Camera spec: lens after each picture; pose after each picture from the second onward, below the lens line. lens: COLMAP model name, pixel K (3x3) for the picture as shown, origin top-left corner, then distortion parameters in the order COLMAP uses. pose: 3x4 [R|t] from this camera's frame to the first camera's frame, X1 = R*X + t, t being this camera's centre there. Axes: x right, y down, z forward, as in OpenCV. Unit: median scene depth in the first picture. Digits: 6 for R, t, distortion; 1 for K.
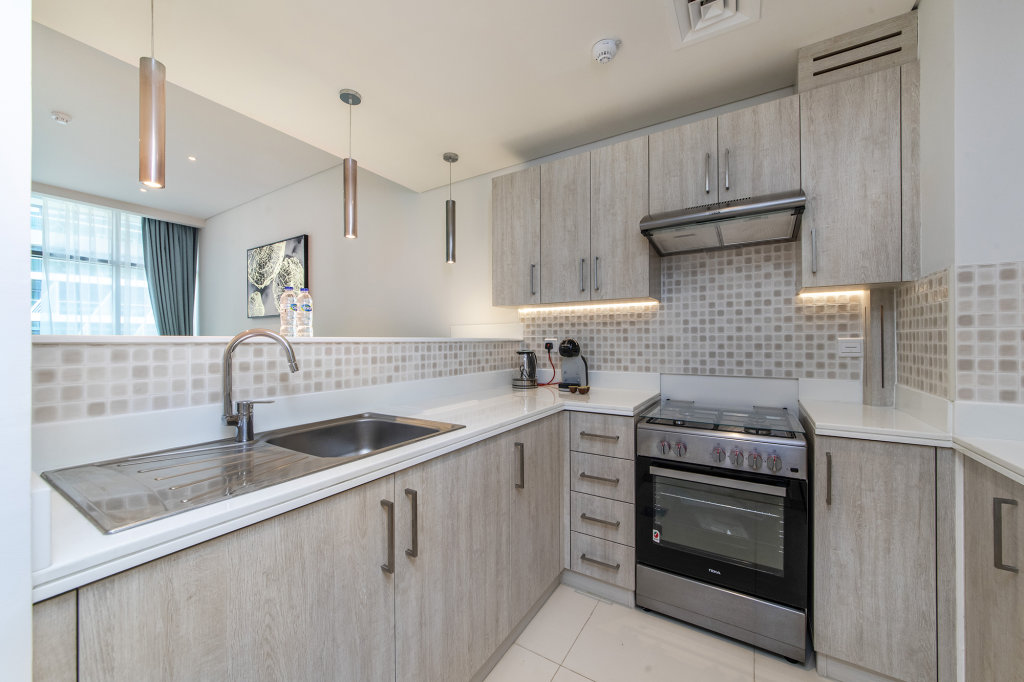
lens RADIAL K [[384.1, 0, 510.7], [0, 384.1, 336.1], [0, 0, 1]] dist [-0.006795, -0.000463]
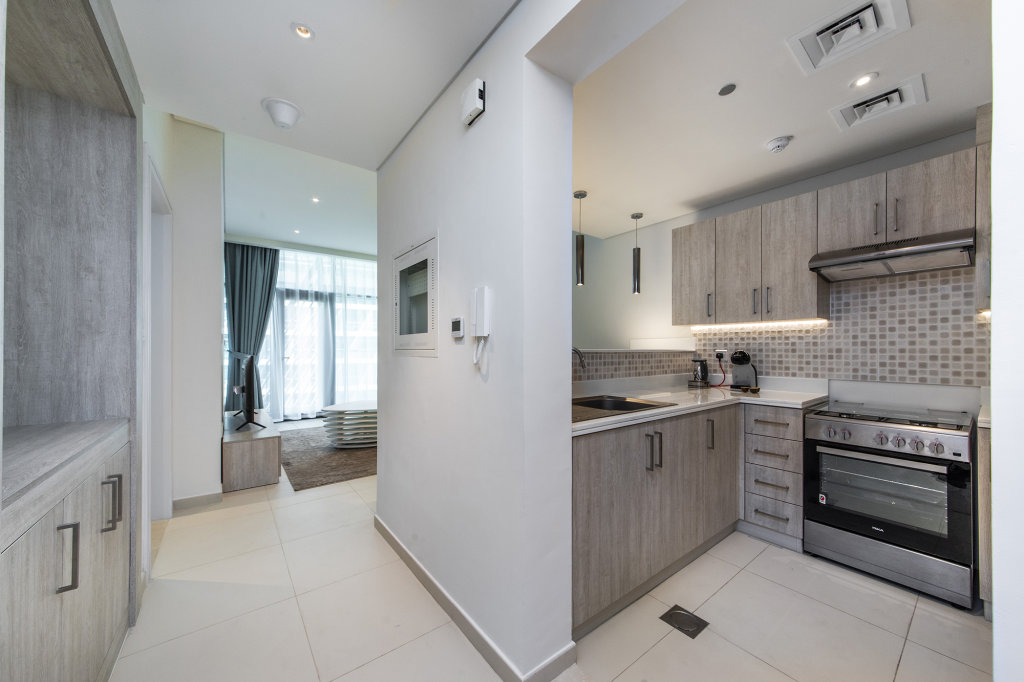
lens RADIAL K [[365.3, 0, 506.5], [0, 365.3, 348.0], [0, 0, 1]] dist [-0.007830, 0.004315]
pose [[0.934648, 0.001978, -0.355569, -0.175788], [0.000302, 0.999980, 0.006357, -0.010557], [0.355575, -0.006049, 0.934628, -0.505518]]
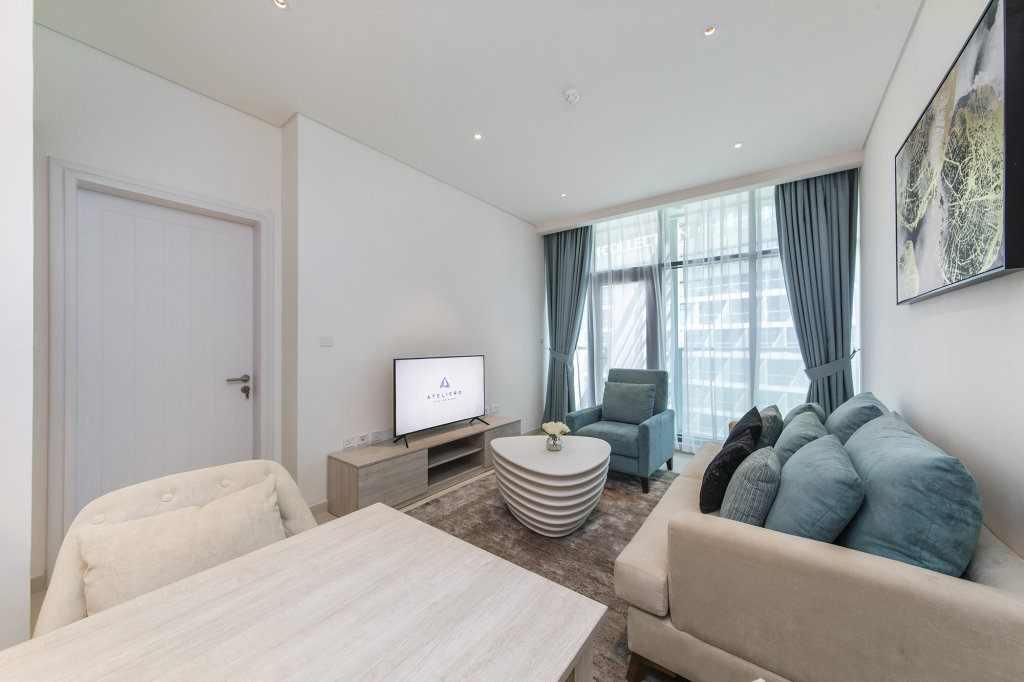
lens RADIAL K [[365.3, 0, 513.3], [0, 365.3, 351.0], [0, 0, 1]] dist [-0.007830, 0.004315]
pose [[-0.086828, 0.018092, -0.996059, -0.539618], [0.010892, 0.999793, 0.017211, -0.009682], [0.996164, -0.009354, -0.087007, 1.499481]]
